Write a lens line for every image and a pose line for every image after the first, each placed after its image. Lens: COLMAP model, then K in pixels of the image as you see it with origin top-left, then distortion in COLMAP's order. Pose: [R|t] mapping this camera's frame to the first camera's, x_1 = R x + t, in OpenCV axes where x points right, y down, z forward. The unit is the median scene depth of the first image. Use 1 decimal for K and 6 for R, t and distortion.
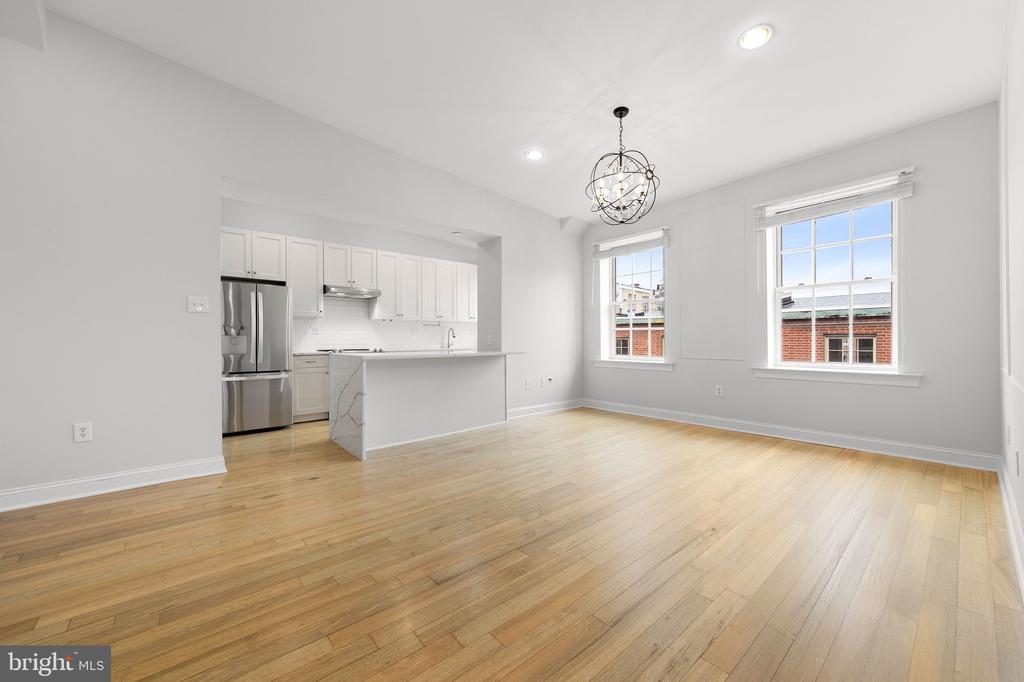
lens RADIAL K [[400.0, 0, 517.1], [0, 400.0, 338.8], [0, 0, 1]] dist [0.005650, -0.001251]
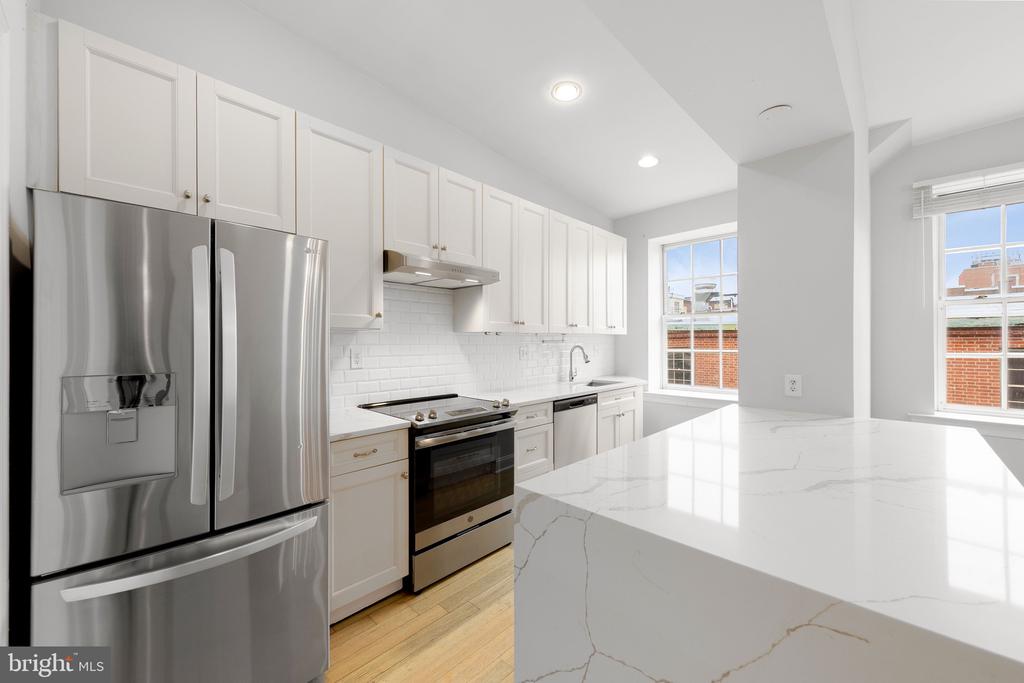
lens RADIAL K [[400.0, 0, 514.7], [0, 400.0, 340.4], [0, 0, 1]] dist [0.005650, -0.001251]
pose [[0.997056, 0.003270, 0.076607, -0.379815], [-0.003402, 0.999993, 0.001601, -0.043784], [-0.076601, -0.001857, 0.997060, 0.580061]]
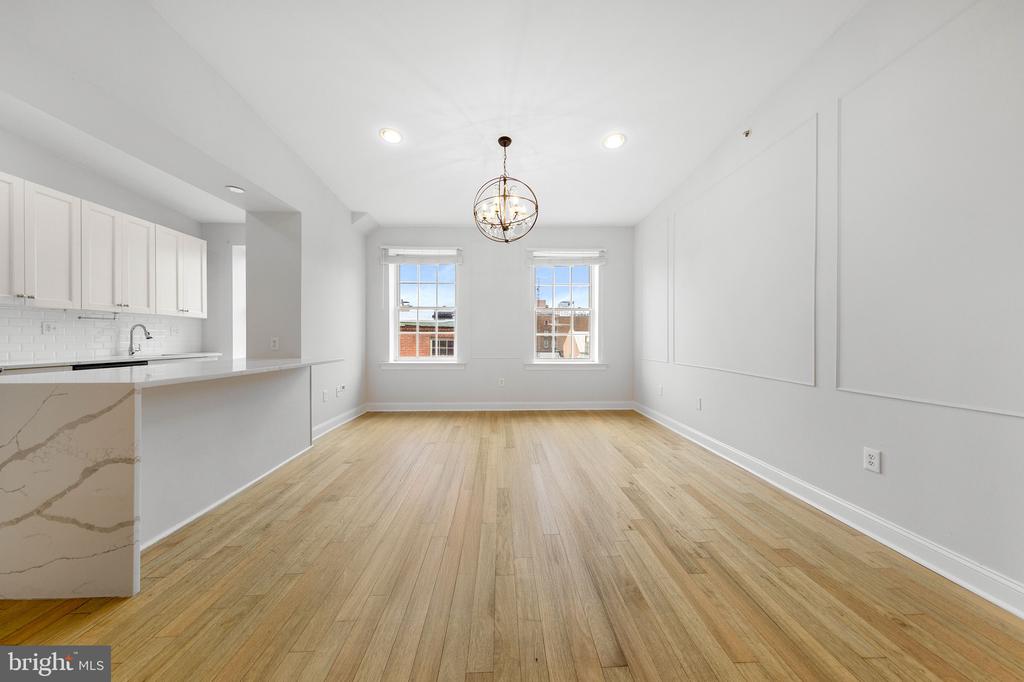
lens RADIAL K [[328.1, 0, 517.9], [0, 328.1, 342.9], [0, 0, 1]] dist [0.004508, -0.000236]
pose [[0.618338, -0.001995, 0.785910, -0.264285], [-0.009787, 0.999900, 0.010238, -0.009923], [-0.785852, -0.014022, 0.618256, 0.243329]]
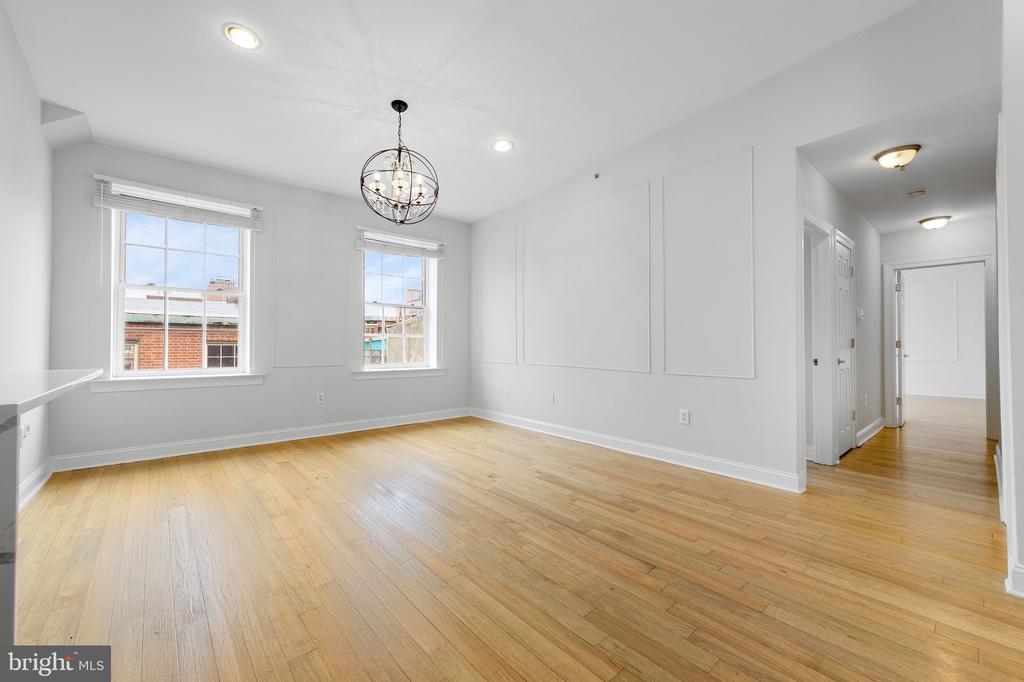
lens RADIAL K [[400.0, 0, 518.2], [0, 400.0, 343.1], [0, 0, 1]] dist [0.005650, -0.001251]
pose [[-0.006842, 0.012525, 0.999898, -0.412708], [-0.007626, 0.999892, -0.012577, 0.002693], [-0.999948, -0.007711, -0.006746, 0.437518]]
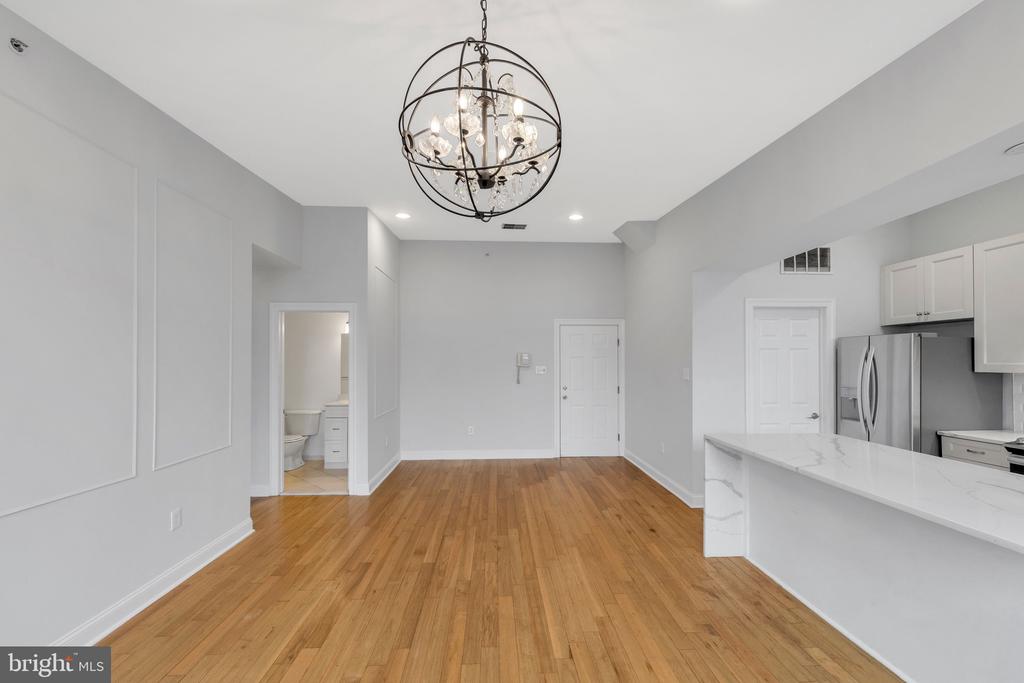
lens RADIAL K [[400.0, 0, 514.5], [0, 400.0, 359.7], [0, 0, 1]] dist [0.005650, -0.001251]
pose [[-0.626188, -0.000492, -0.779672, 0.349129], [0.007110, 0.999955, -0.006341, -0.074111], [0.779640, -0.009514, -0.626156, 0.785643]]
